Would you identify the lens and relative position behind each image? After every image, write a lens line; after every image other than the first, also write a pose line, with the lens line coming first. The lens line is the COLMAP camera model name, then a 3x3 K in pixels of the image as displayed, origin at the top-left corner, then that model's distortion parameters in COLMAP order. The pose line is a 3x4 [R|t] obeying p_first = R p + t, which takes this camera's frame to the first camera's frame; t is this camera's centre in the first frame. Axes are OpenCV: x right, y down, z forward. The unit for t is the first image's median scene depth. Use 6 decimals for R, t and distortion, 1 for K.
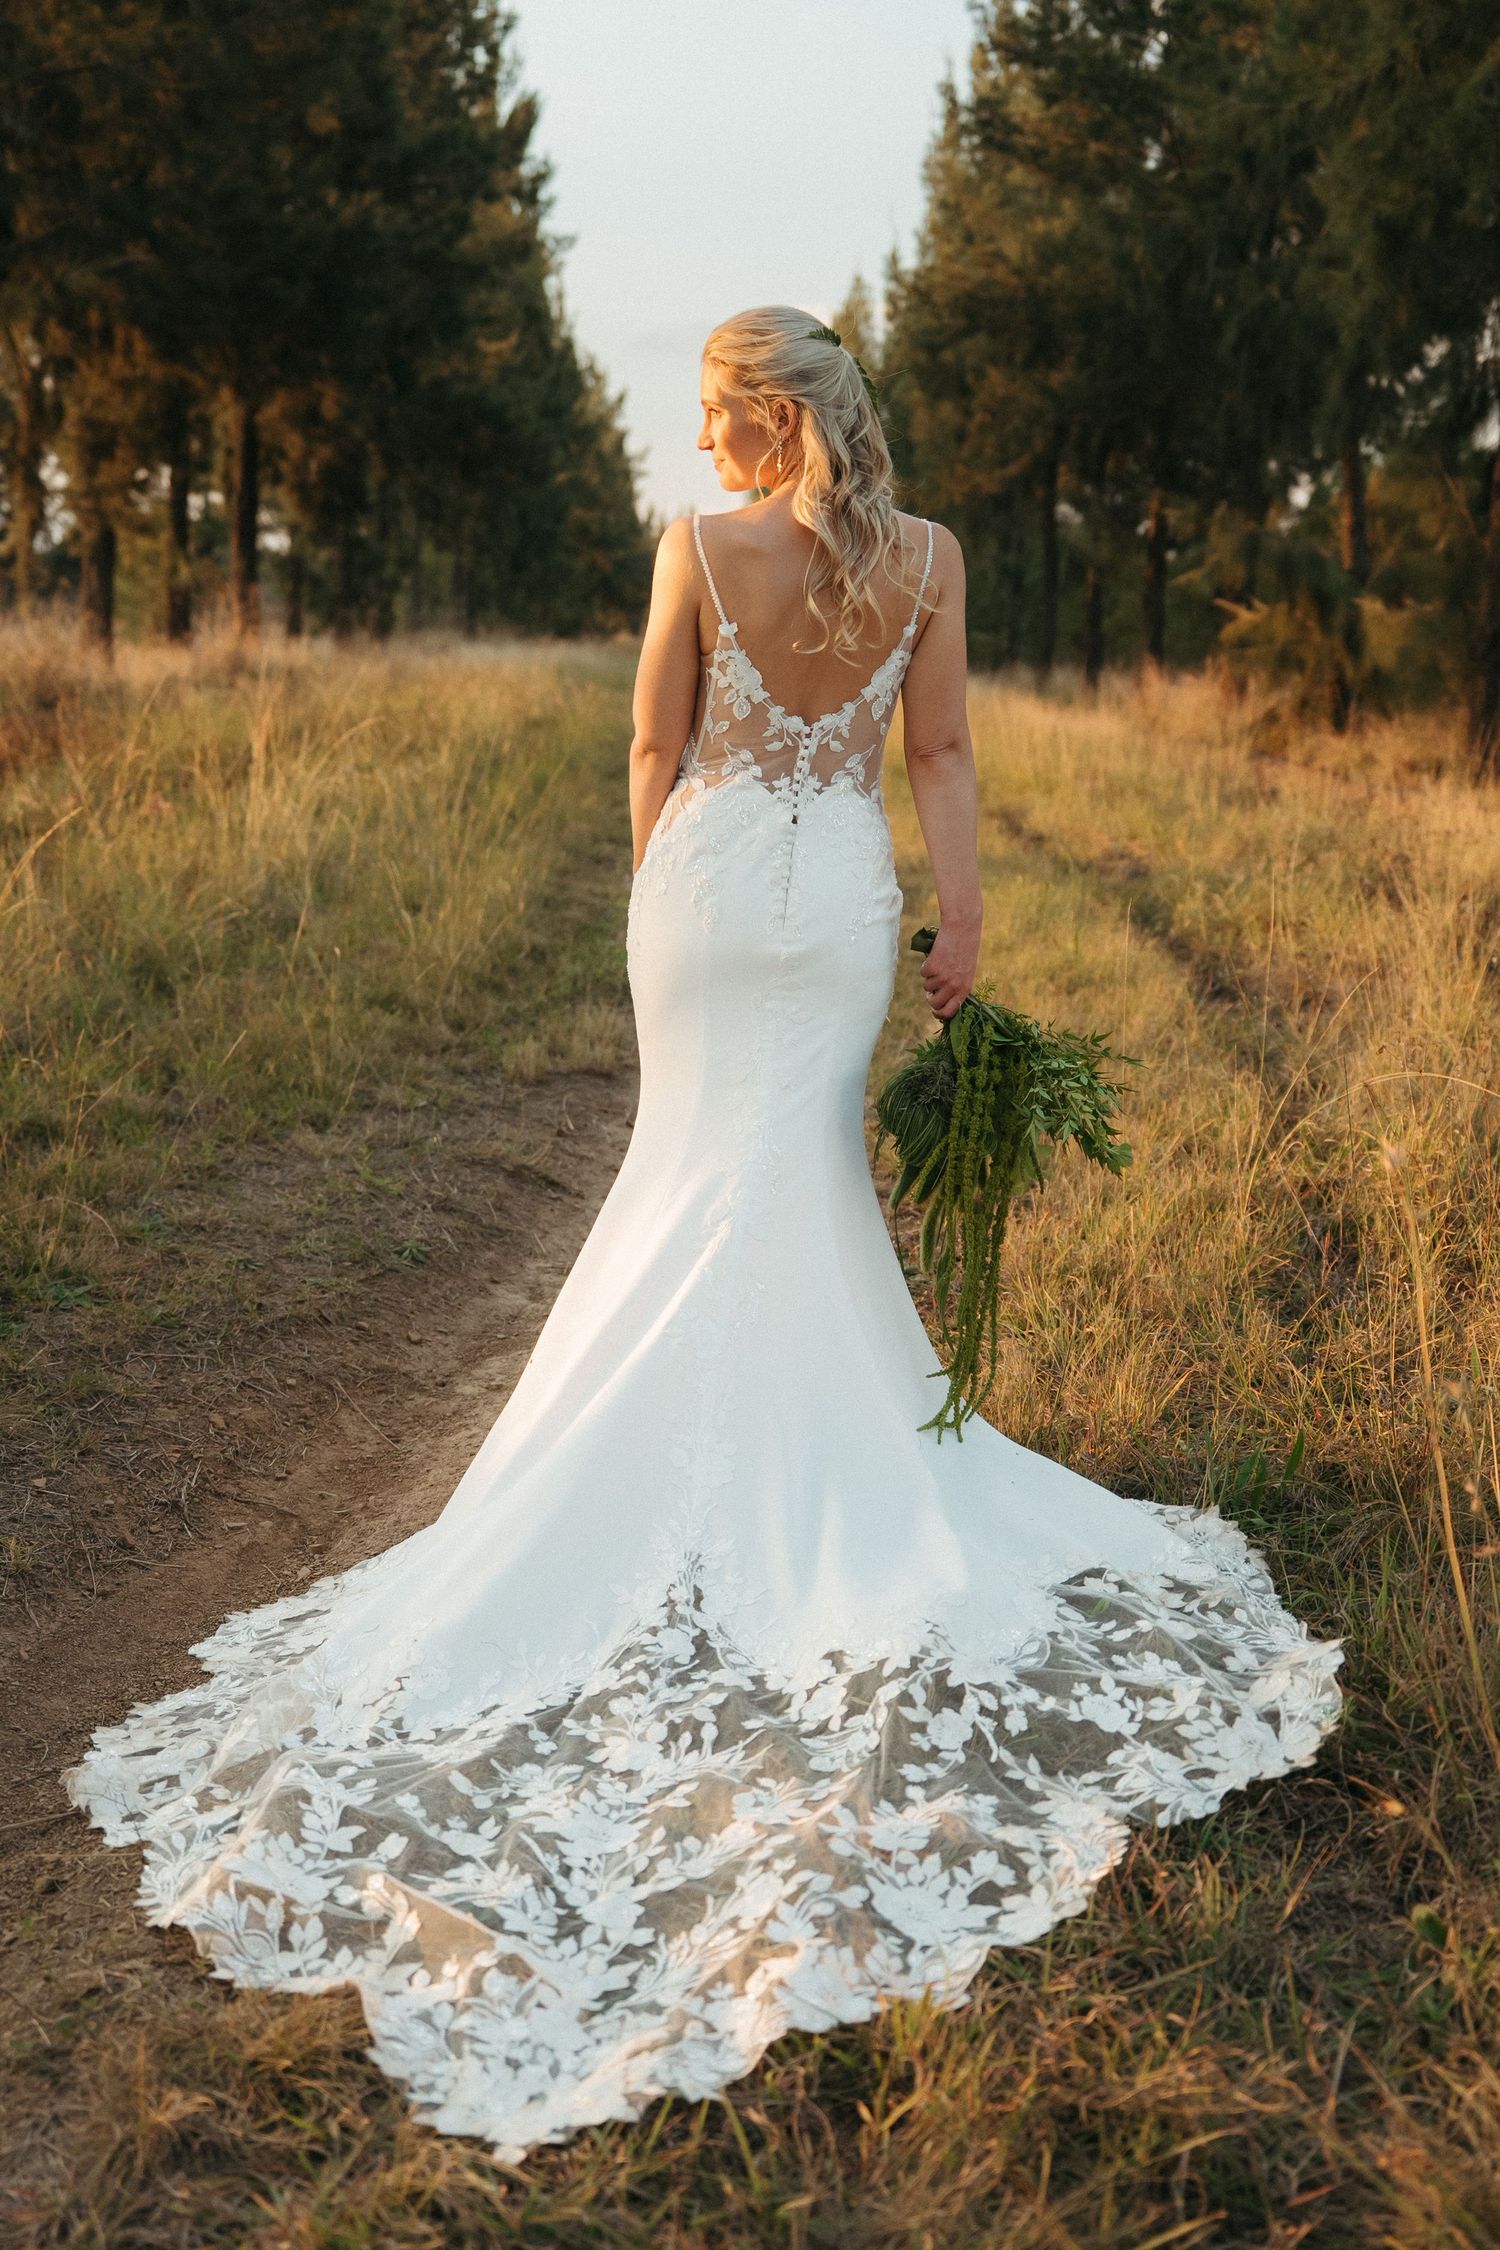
lens RADIAL K [[2743.6, 0, 783.0], [0, 2743.6, 1176.0], [0, 0, 1]] dist [-0.003566, 0.000000]
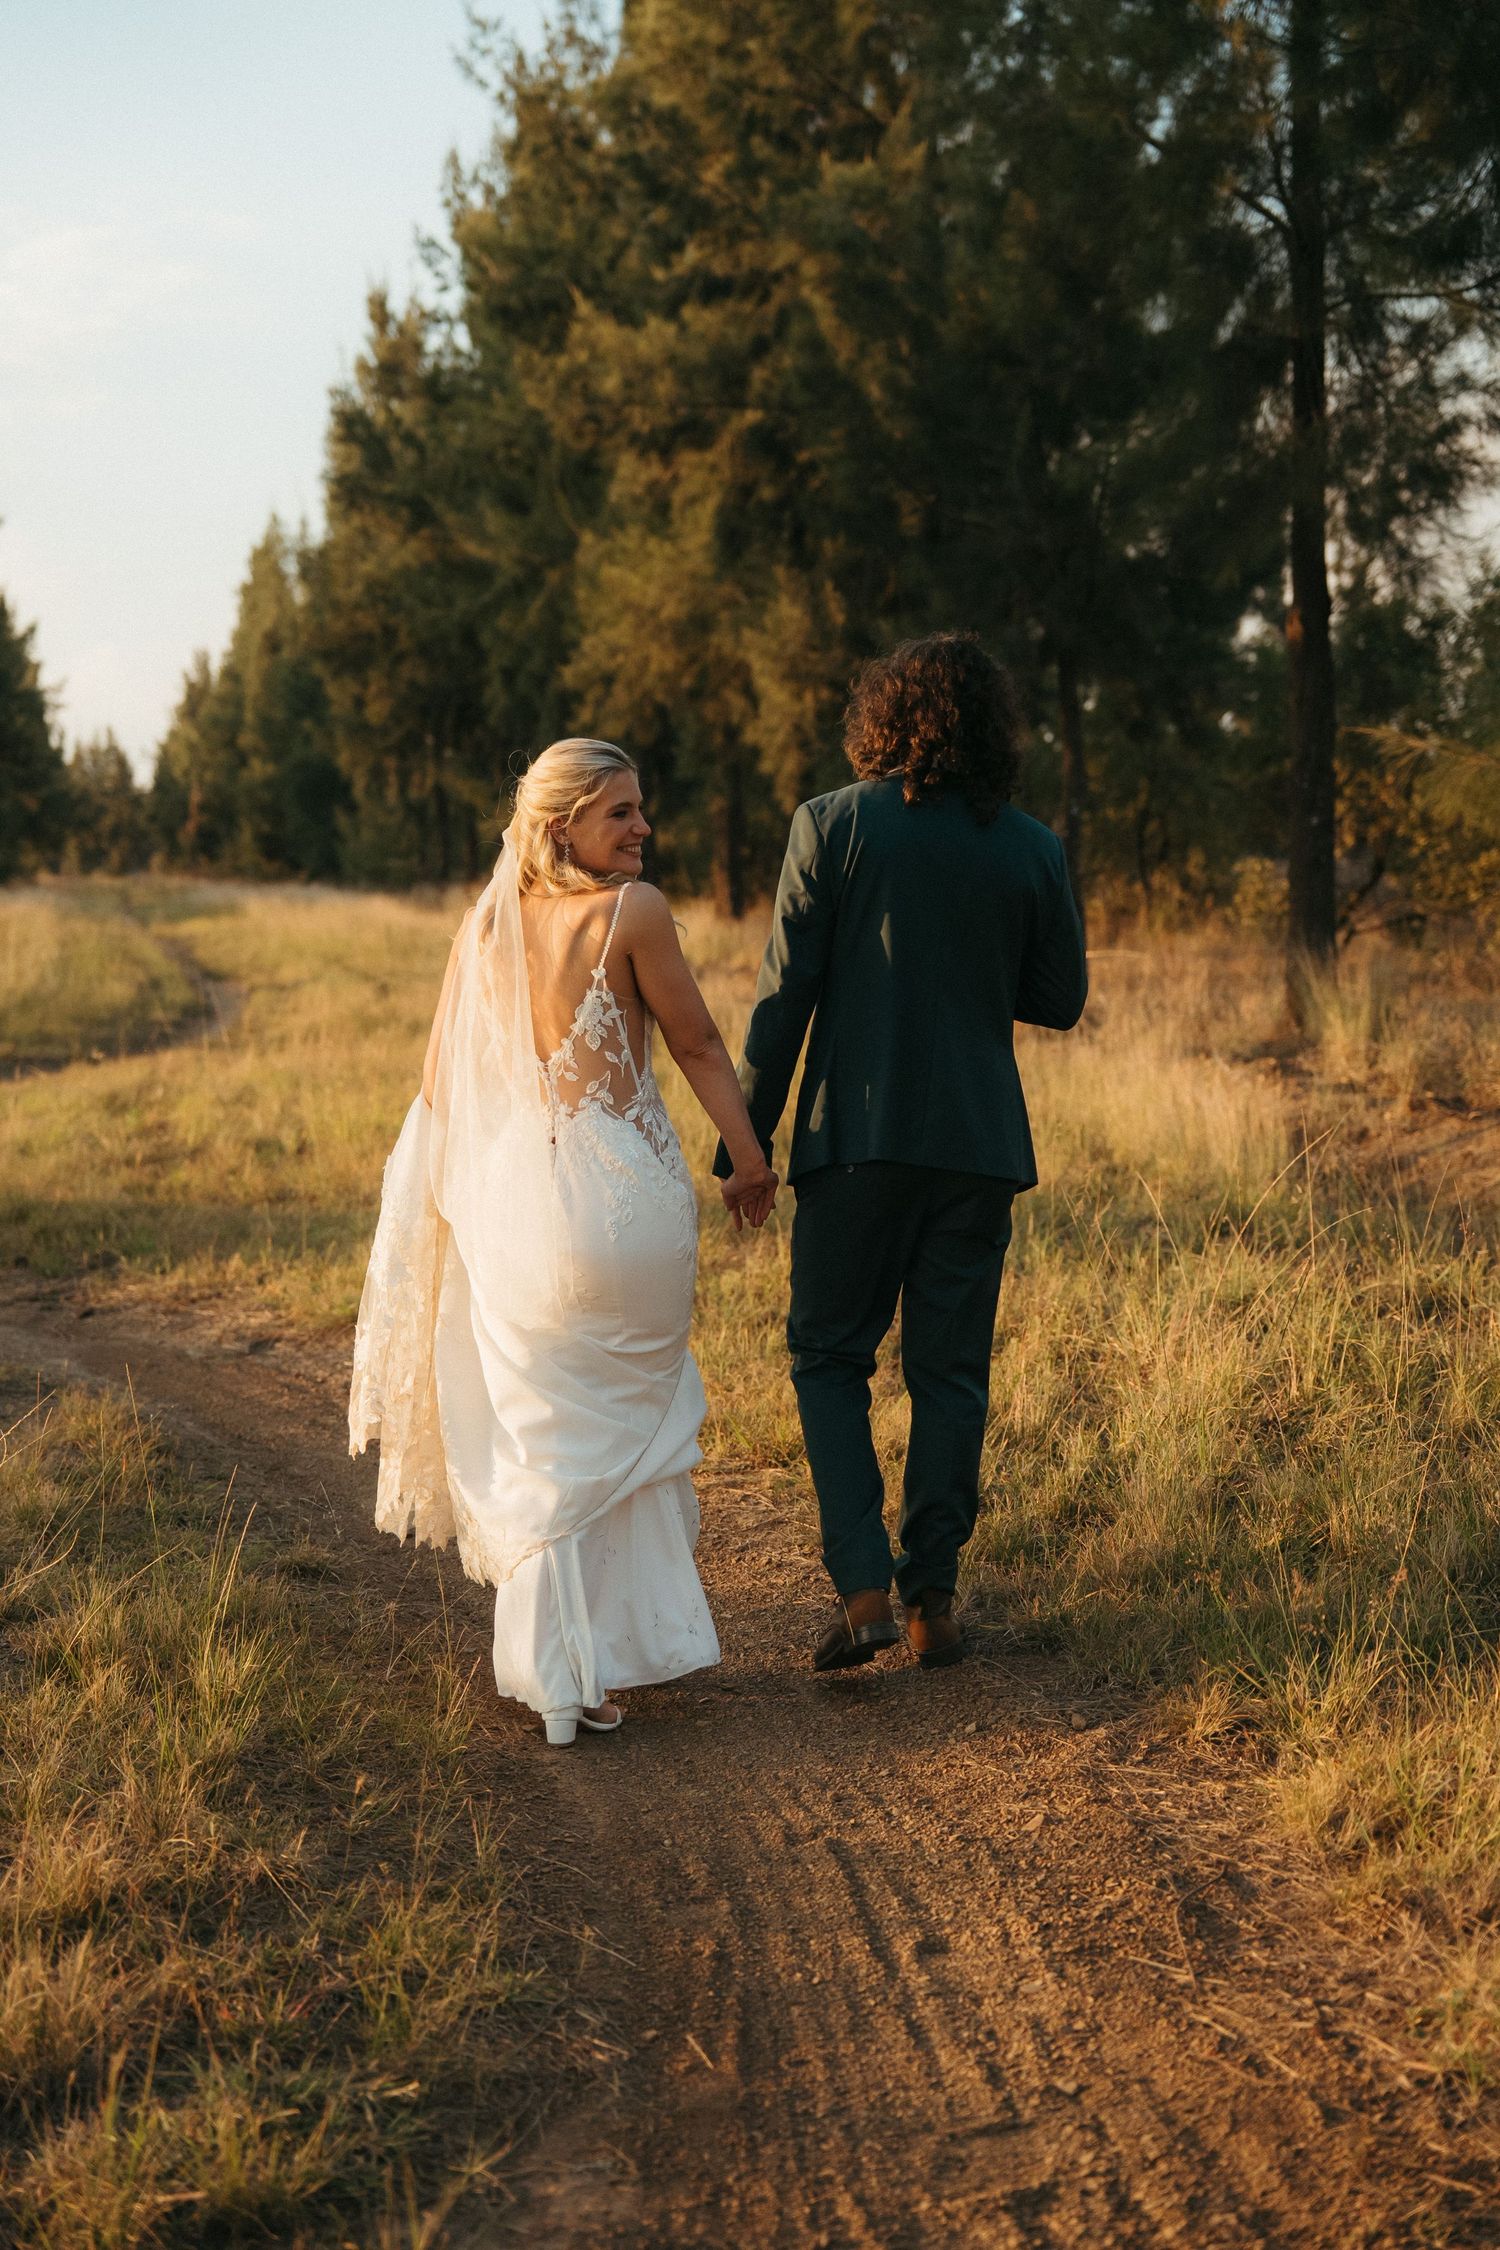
lens RADIAL K [[3171.9, 0, 752.8], [0, 3171.9, 1115.8], [0, 0, 1]] dist [0.001955, 0.000000]
pose [[0.984844, -0.070211, 0.158593, 0.000966], [0.087272, 0.990814, -0.103305, 0.127451], [-0.149883, 0.115580, 0.981925, -0.679949]]
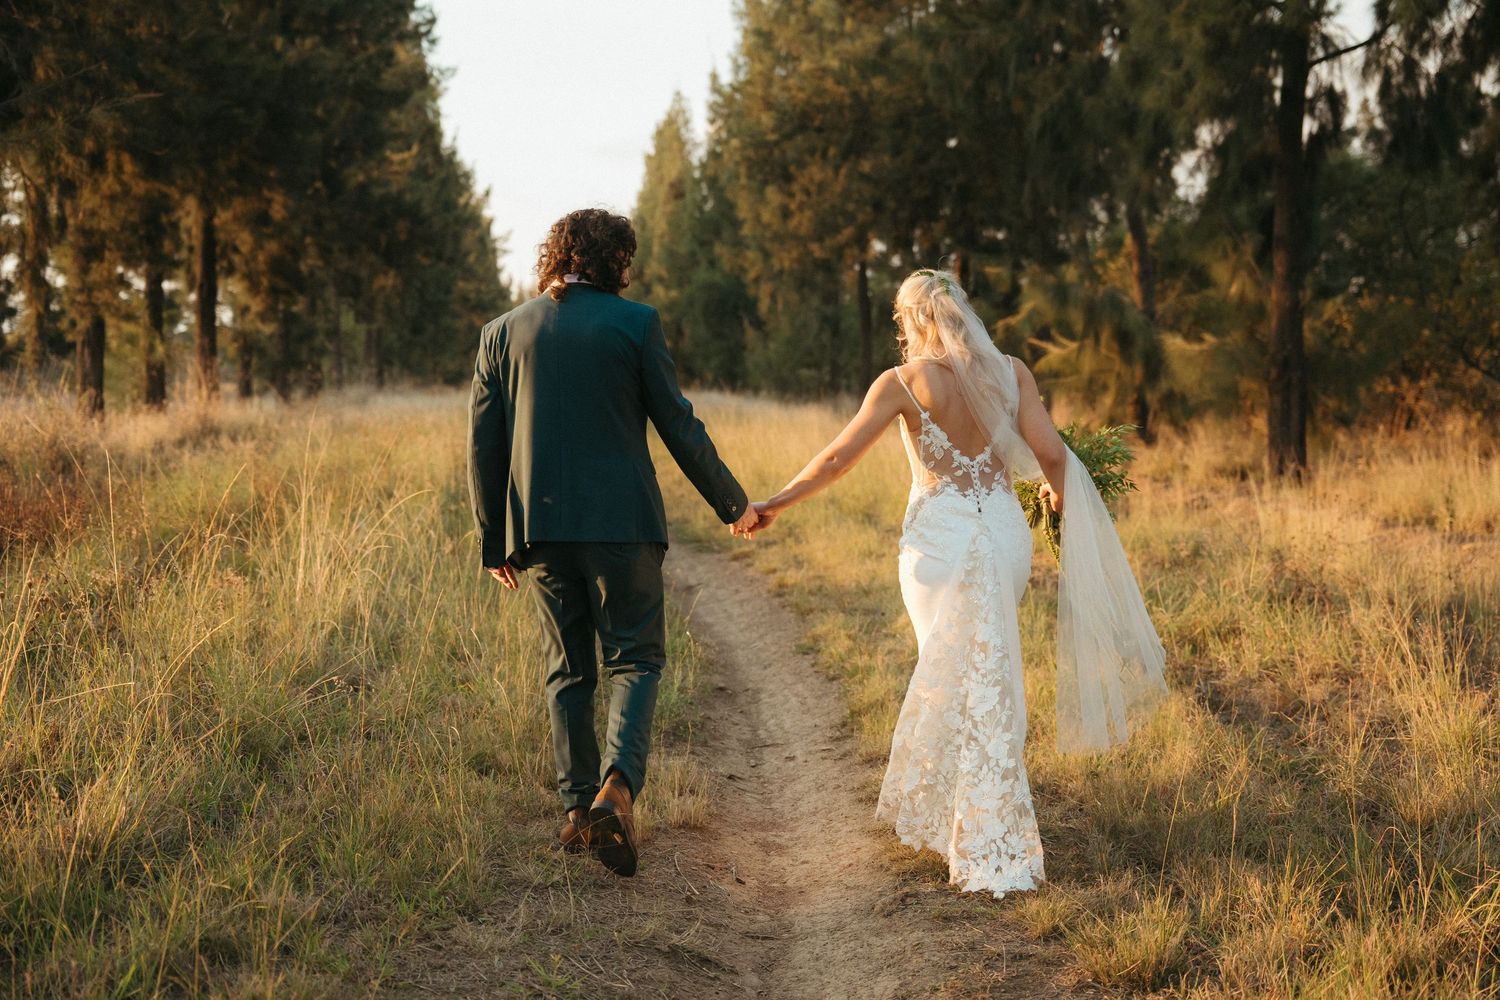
lens RADIAL K [[2252.6, 0, 742.6], [0, 2252.6, 498.3], [0, 0, 1]] dist [0.046014, 0.000000]
pose [[0.997654, -0.044767, 0.051789, -0.021638], [0.051472, 0.989320, -0.136366, -0.010644], [-0.045131, 0.138712, 0.989304, 0.029673]]
